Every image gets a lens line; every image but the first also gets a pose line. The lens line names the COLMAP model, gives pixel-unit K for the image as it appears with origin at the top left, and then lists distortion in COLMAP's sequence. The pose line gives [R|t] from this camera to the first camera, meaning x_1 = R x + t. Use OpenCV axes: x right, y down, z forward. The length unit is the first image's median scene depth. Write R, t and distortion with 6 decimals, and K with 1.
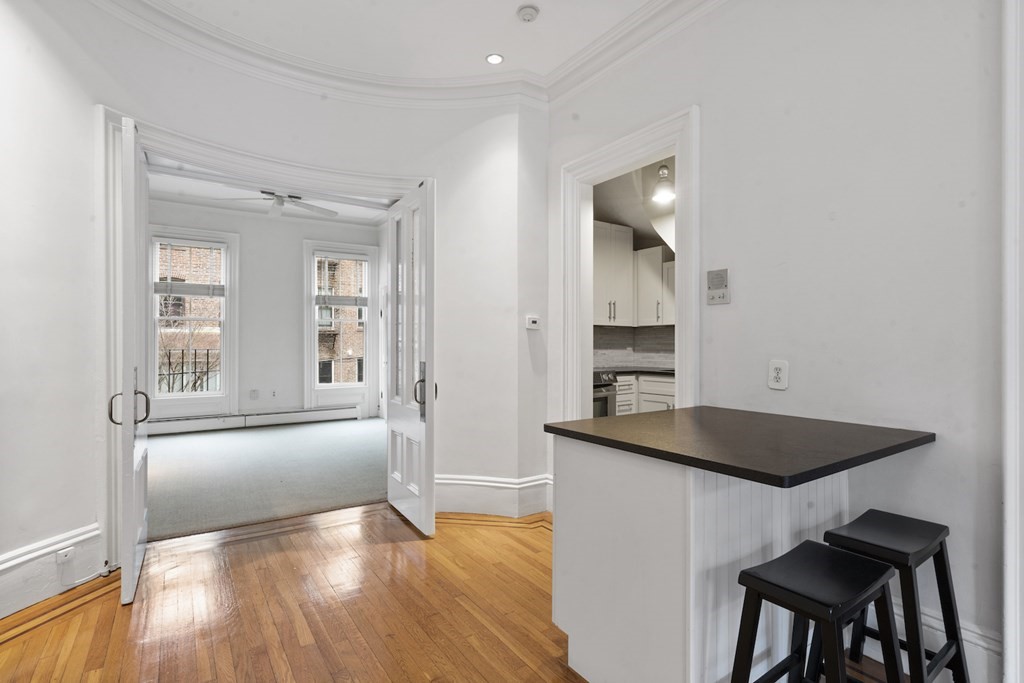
lens RADIAL K [[496.0, 0, 511.0], [0, 496.0, 345.3], [0, 0, 1]] dist [-0.001605, -0.000295]
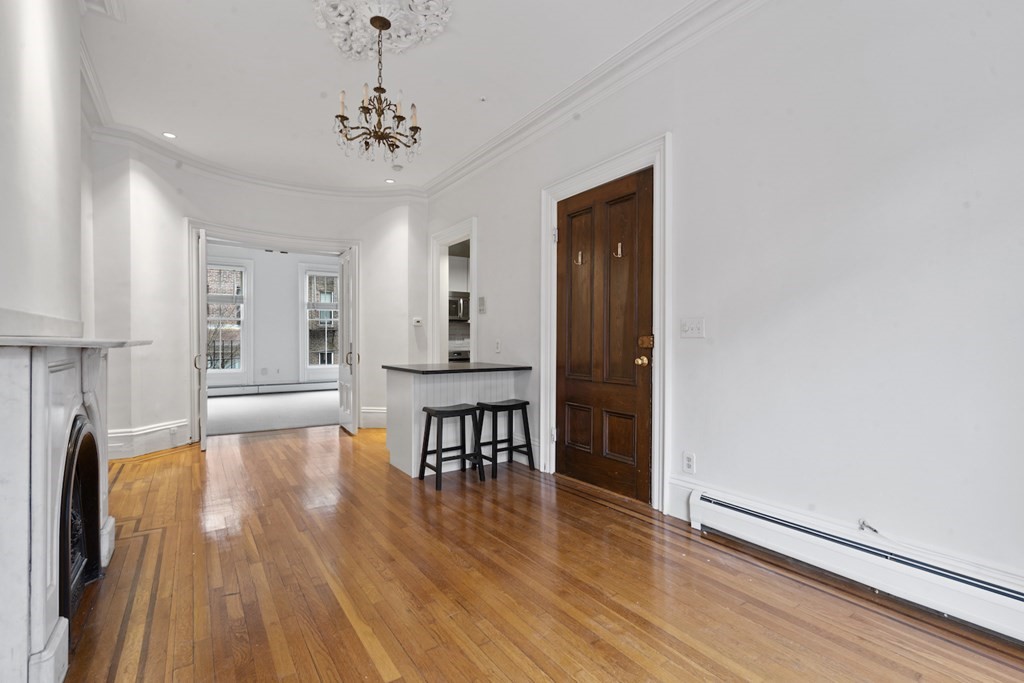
lens RADIAL K [[475.1, 0, 512.0], [0, 475.1, 341.5], [0, 0, 1]] dist [0.003372, 0.000428]
pose [[0.999992, -0.002344, -0.003185, 0.310108], [0.002345, 0.999997, 0.000315, 0.020238], [0.003184, -0.000323, 0.999995, -0.570127]]
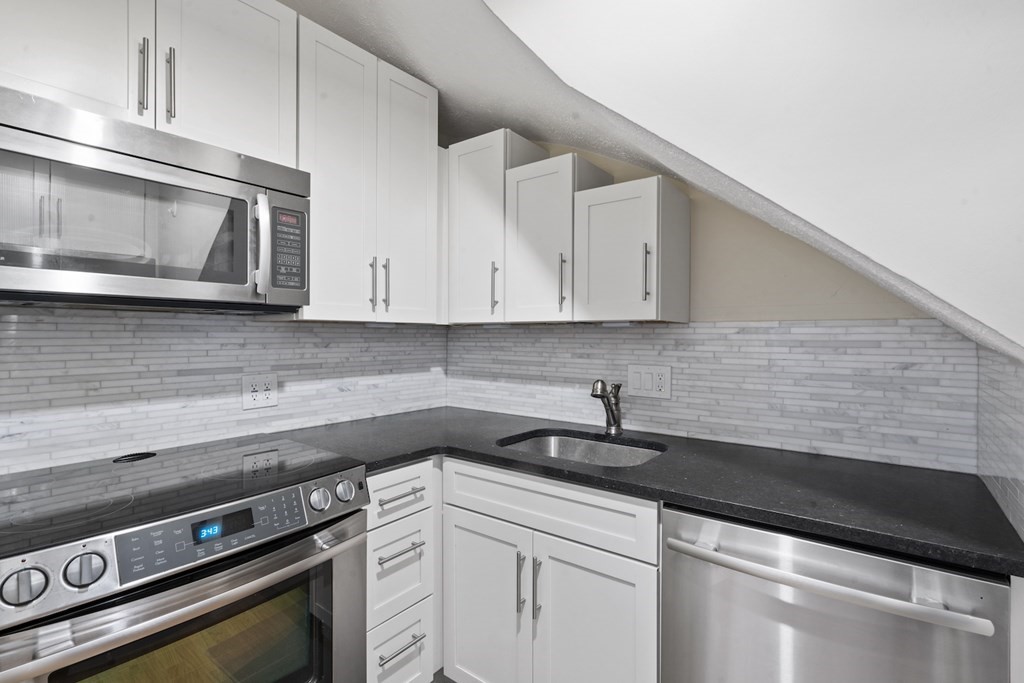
lens RADIAL K [[475.1, 0, 512.0], [0, 475.1, 341.5], [0, 0, 1]] dist [0.003372, 0.000428]
pose [[0.948359, 0.000727, 0.317198, 0.193805], [-0.005143, 0.999901, 0.013084, -0.031429], [-0.317157, -0.014039, 0.948269, 0.648030]]
